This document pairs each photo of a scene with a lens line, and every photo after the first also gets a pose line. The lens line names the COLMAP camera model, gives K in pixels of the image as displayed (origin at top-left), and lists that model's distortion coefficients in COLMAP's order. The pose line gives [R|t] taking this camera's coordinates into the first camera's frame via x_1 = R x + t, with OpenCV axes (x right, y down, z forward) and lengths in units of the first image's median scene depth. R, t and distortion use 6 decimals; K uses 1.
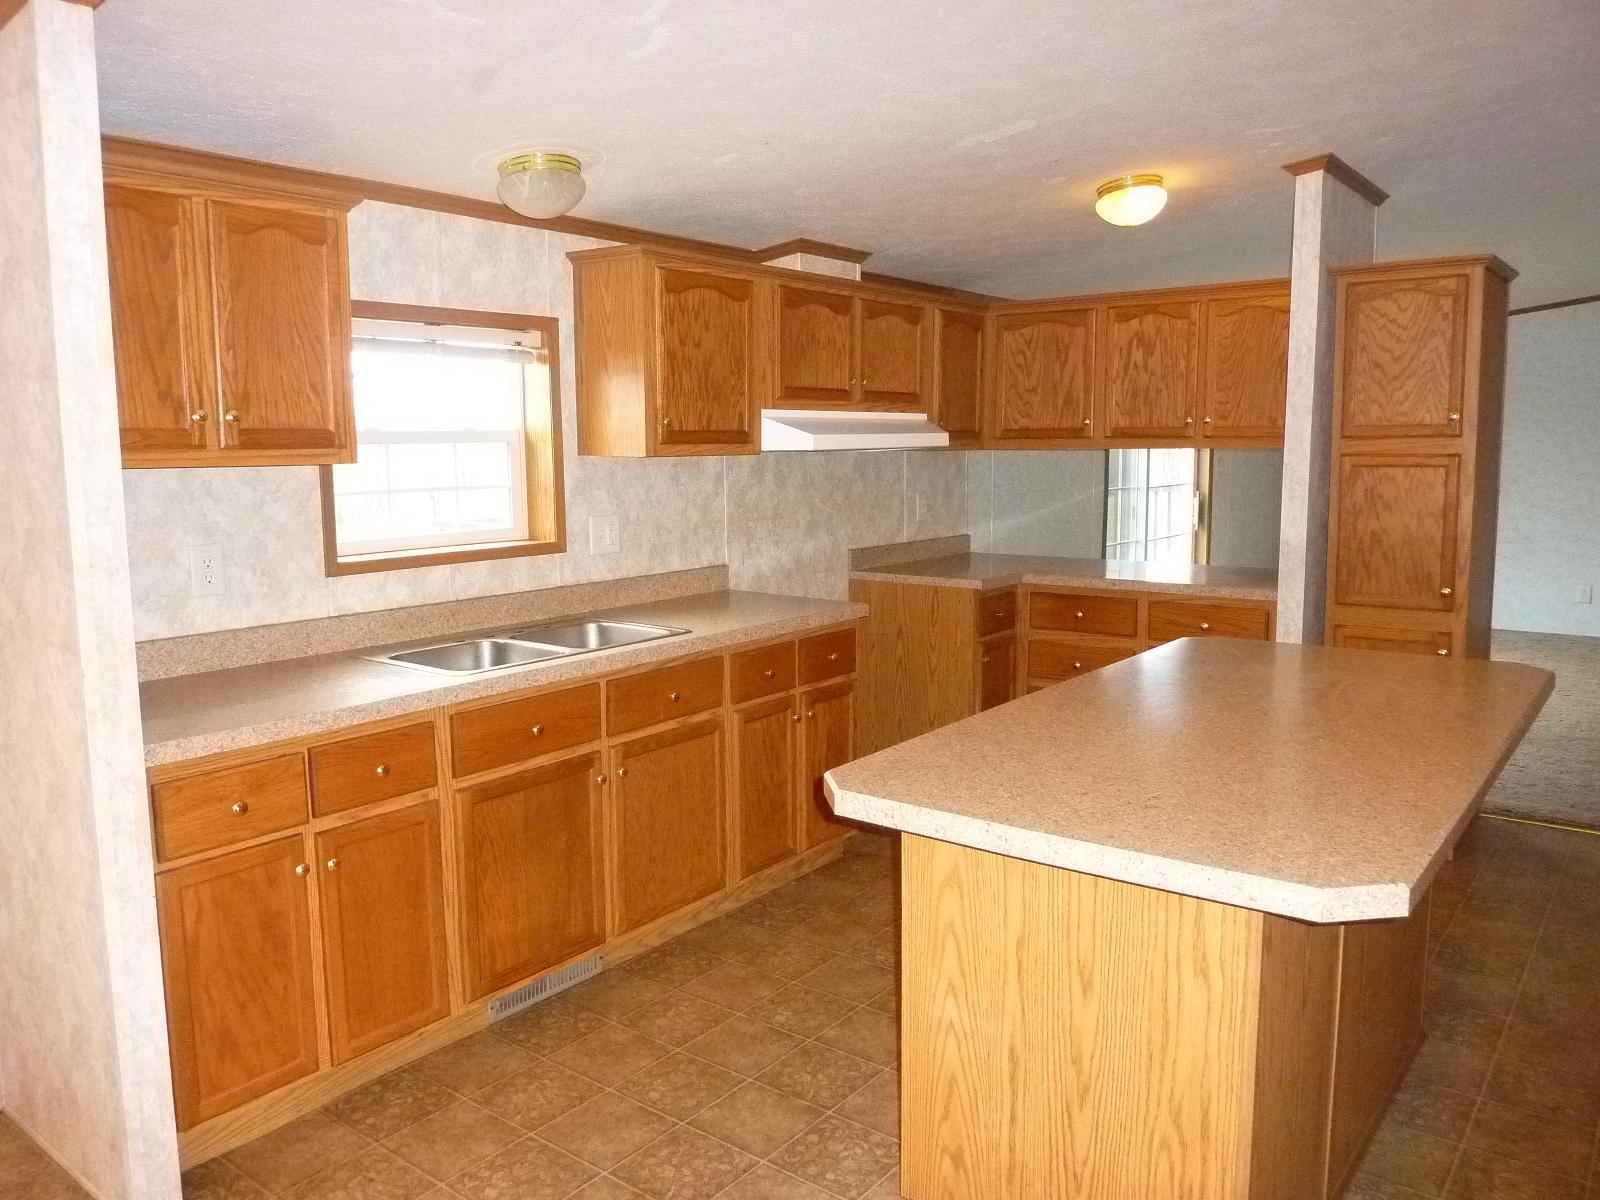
lens RADIAL K [[1190.1, 0, 799.6], [0, 1190.1, 602.2], [0, 0, 1]] dist [-0.032699, 0.004806]
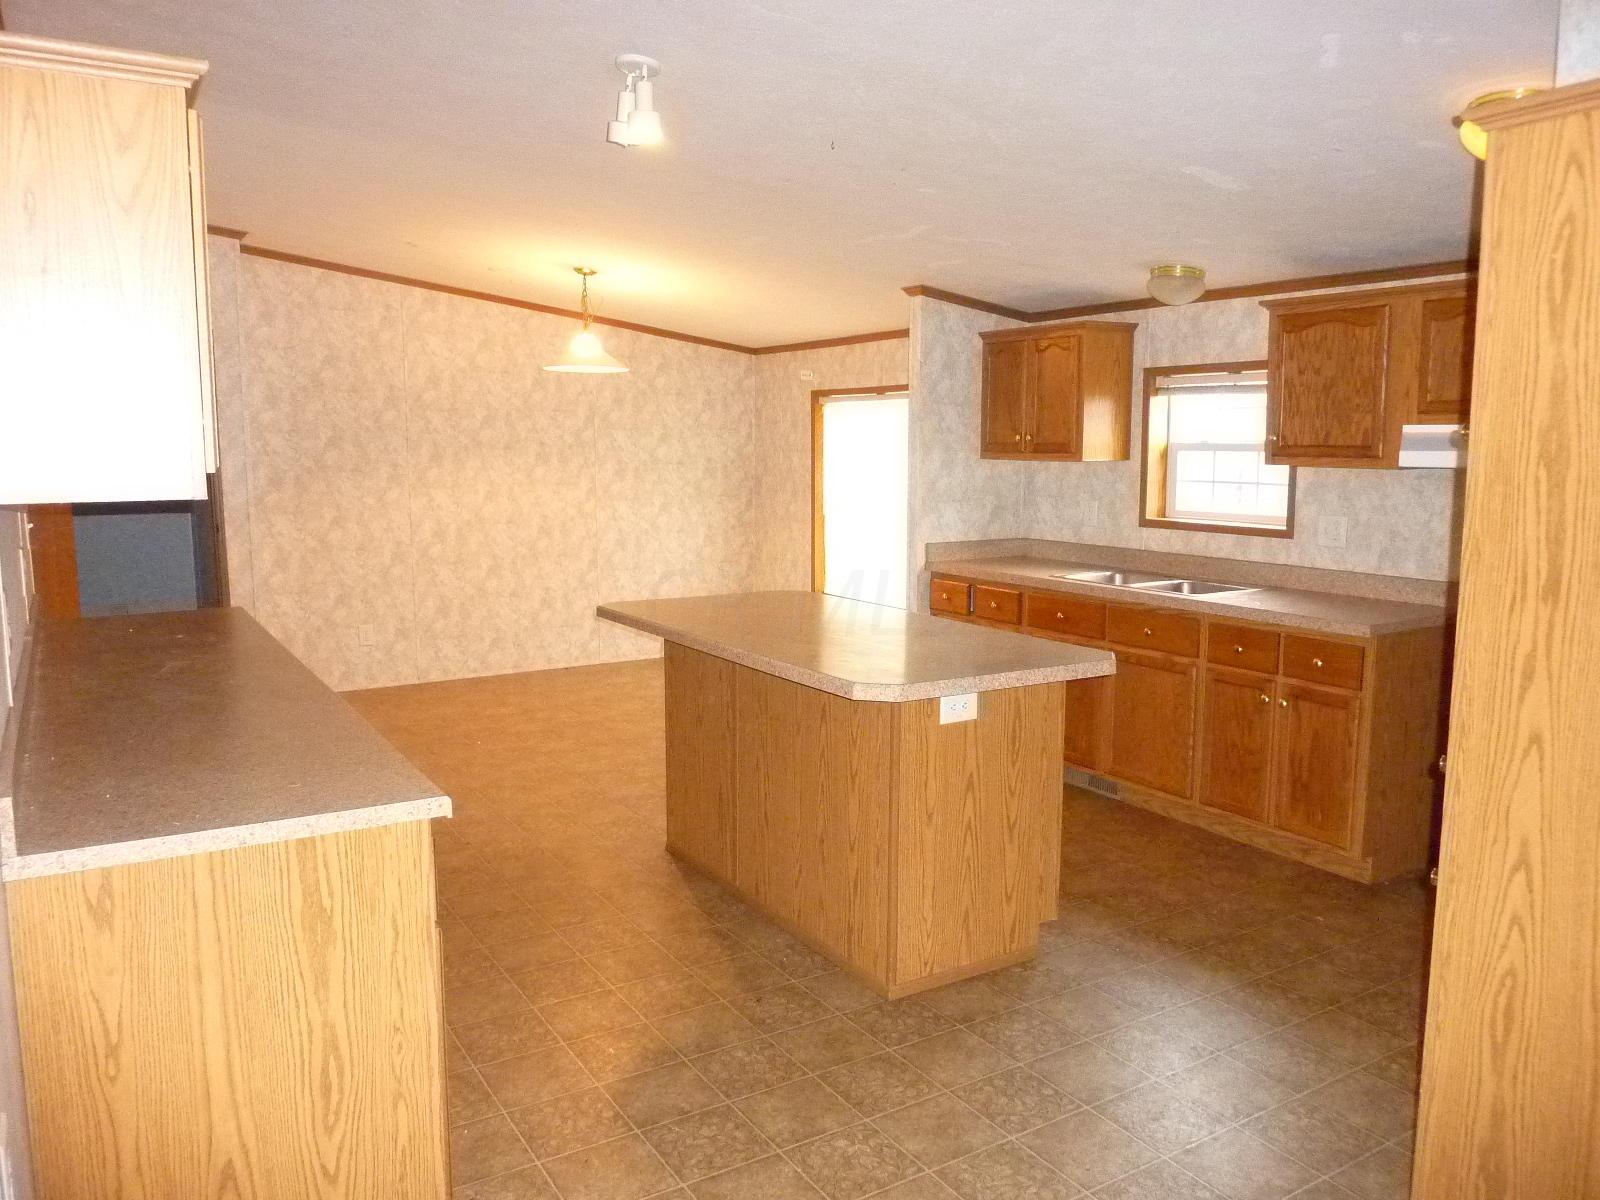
lens RADIAL K [[1190.1, 0, 809.0], [0, 1190.1, 592.6], [0, 0, 1]] dist [-0.032699, 0.004806]
pose [[-0.349416, 0.124613, -0.928644, 1.260572], [-0.127033, 0.975665, 0.178721, -0.158167], [0.928316, 0.180417, -0.325083, 1.009986]]
